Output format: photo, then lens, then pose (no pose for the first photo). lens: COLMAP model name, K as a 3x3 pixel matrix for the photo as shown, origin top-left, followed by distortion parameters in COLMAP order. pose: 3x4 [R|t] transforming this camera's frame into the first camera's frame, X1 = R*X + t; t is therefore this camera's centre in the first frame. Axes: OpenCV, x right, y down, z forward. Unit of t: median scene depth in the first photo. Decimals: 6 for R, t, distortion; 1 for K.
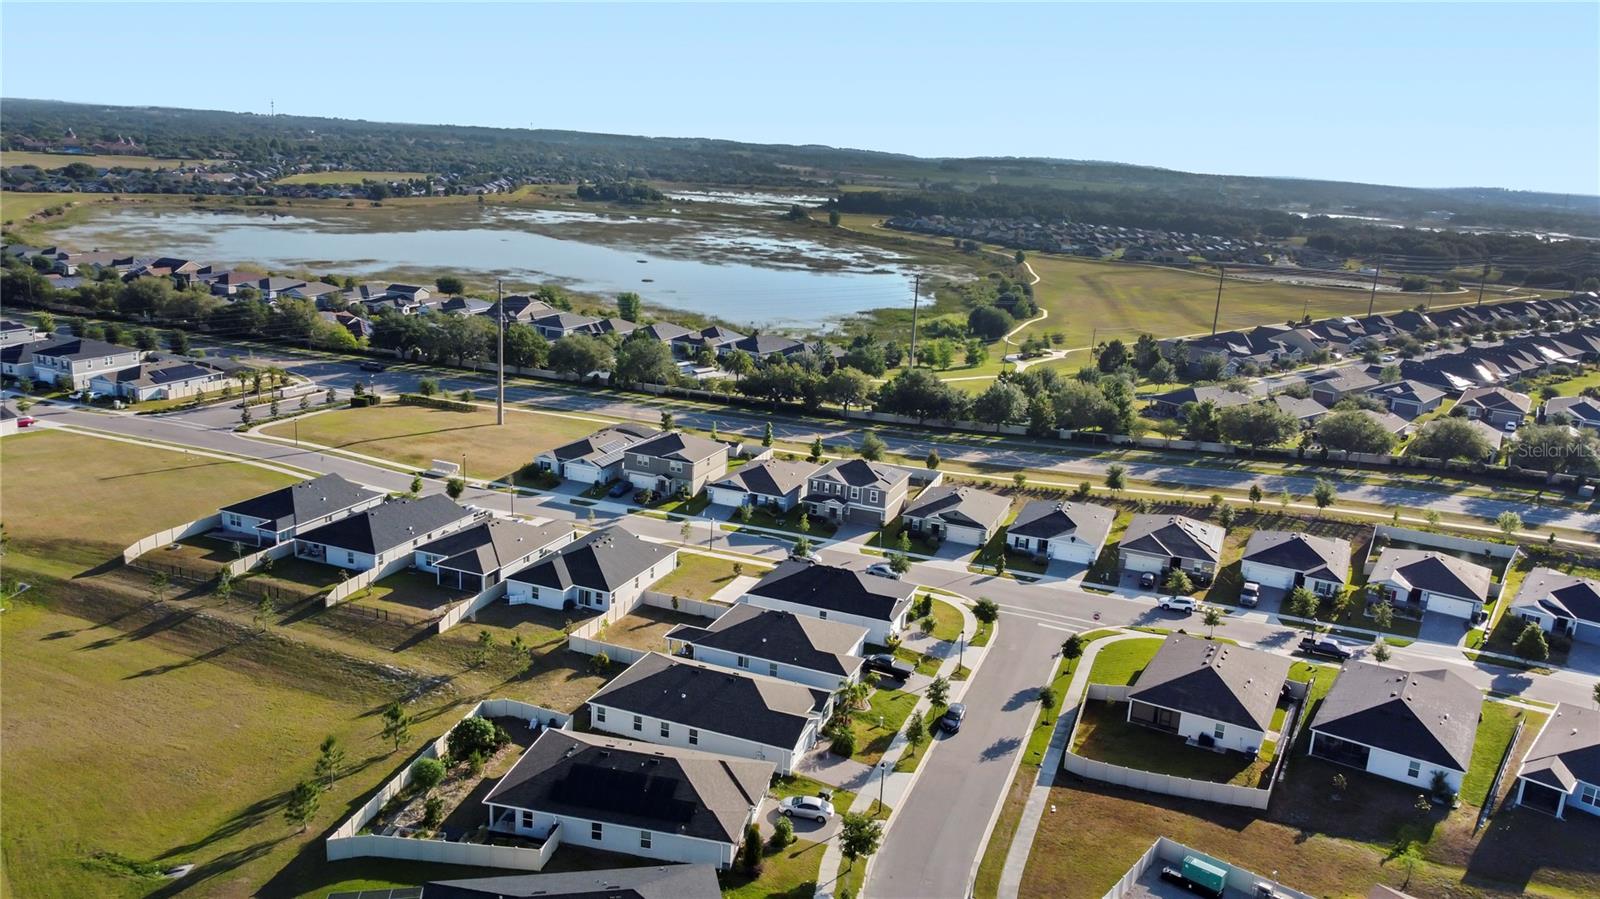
lens RADIAL K [[1207.7, 0, 800.0], [0, 1207.7, 449.5], [0, 0, 1]] dist [-0.004699, -0.007857]
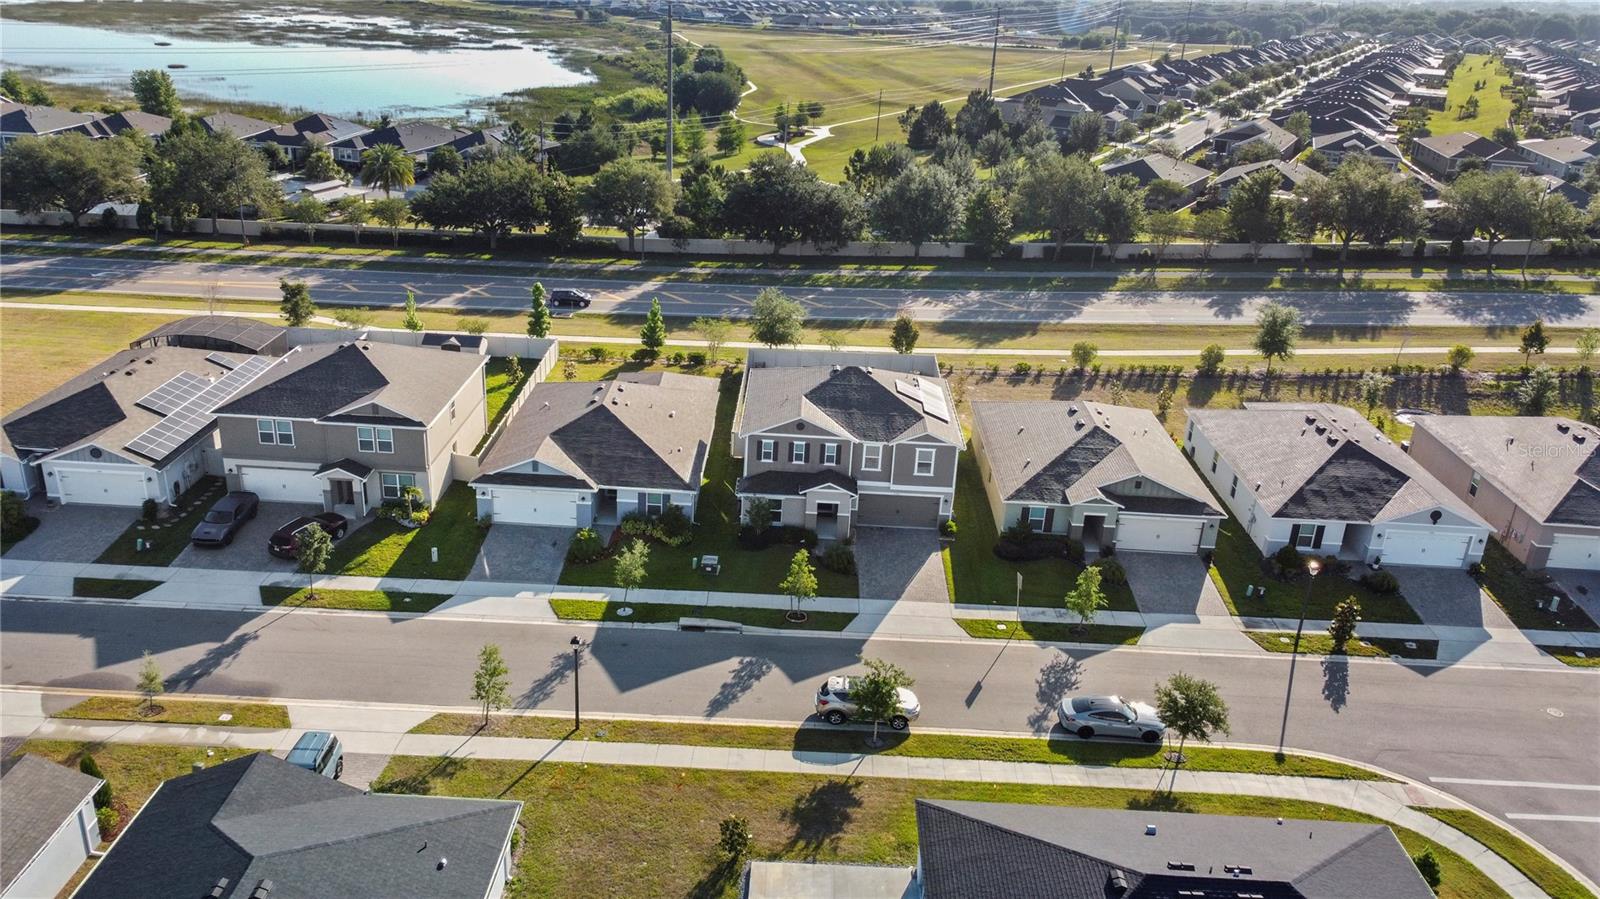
lens RADIAL K [[1207.7, 0, 800.0], [0, 1207.7, 449.5], [0, 0, 1]] dist [-0.004699, -0.007857]
pose [[0.941487, -0.139531, 0.306812, -0.075383], [0.089217, 0.980986, 0.172357, -0.028446], [-0.325028, -0.134899, 0.936034, 0.486998]]
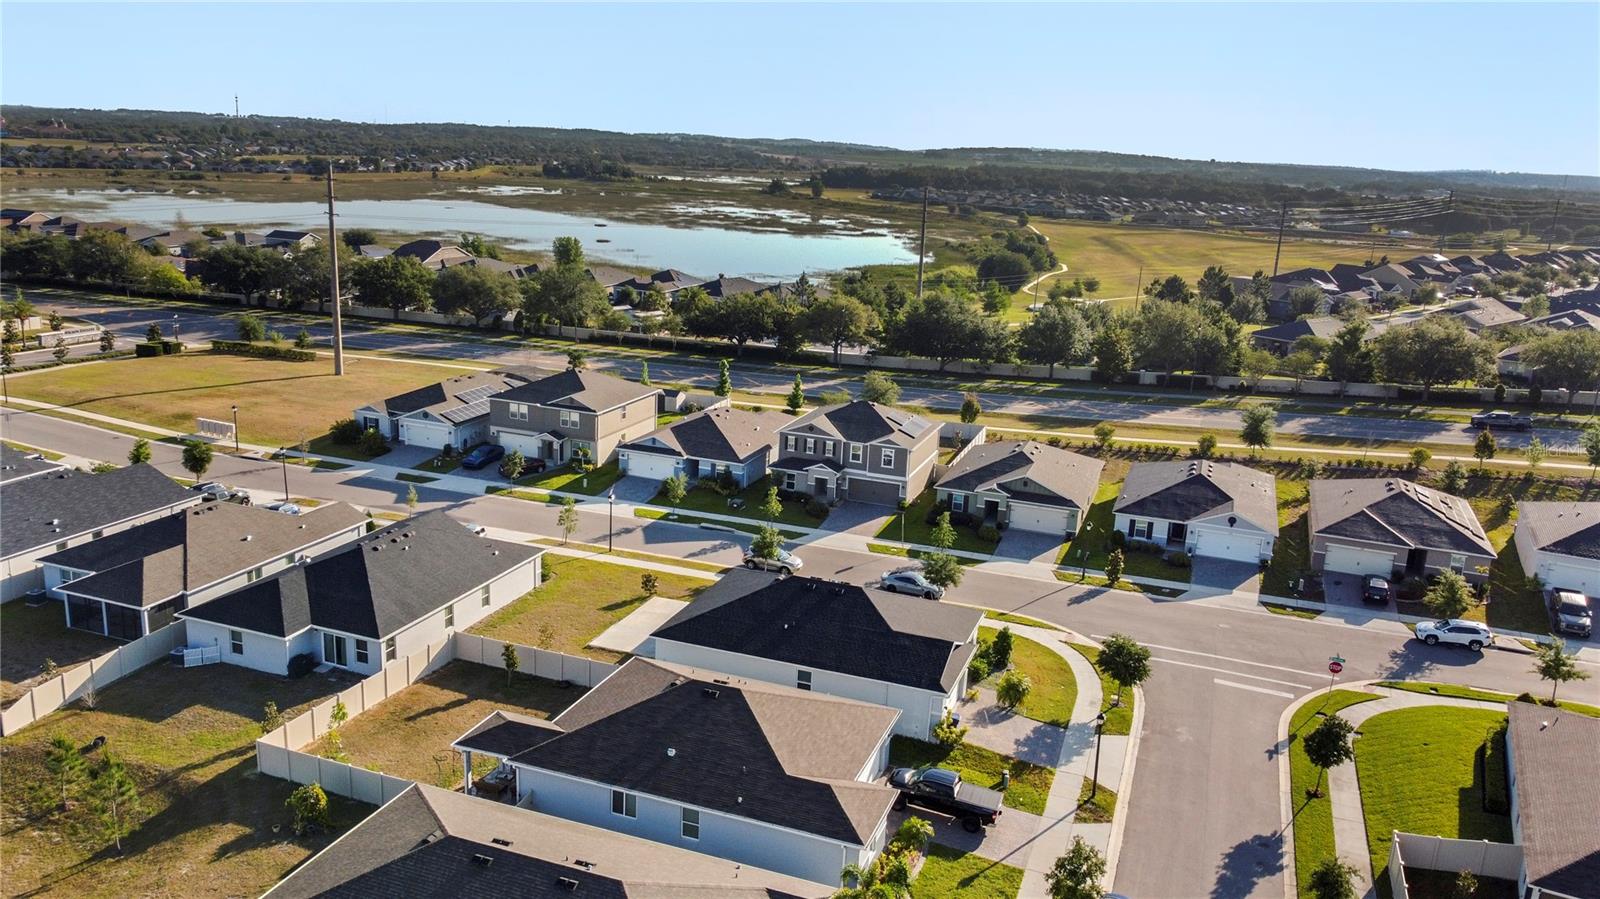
lens RADIAL K [[1207.7, 0, 800.0], [0, 1207.7, 449.5], [0, 0, 1]] dist [-0.004699, -0.007857]
pose [[0.999791, -0.017588, 0.010420, 0.008206], [0.017571, 0.999844, 0.001737, 0.024886], [-0.010449, -0.001553, 0.999944, 0.298052]]
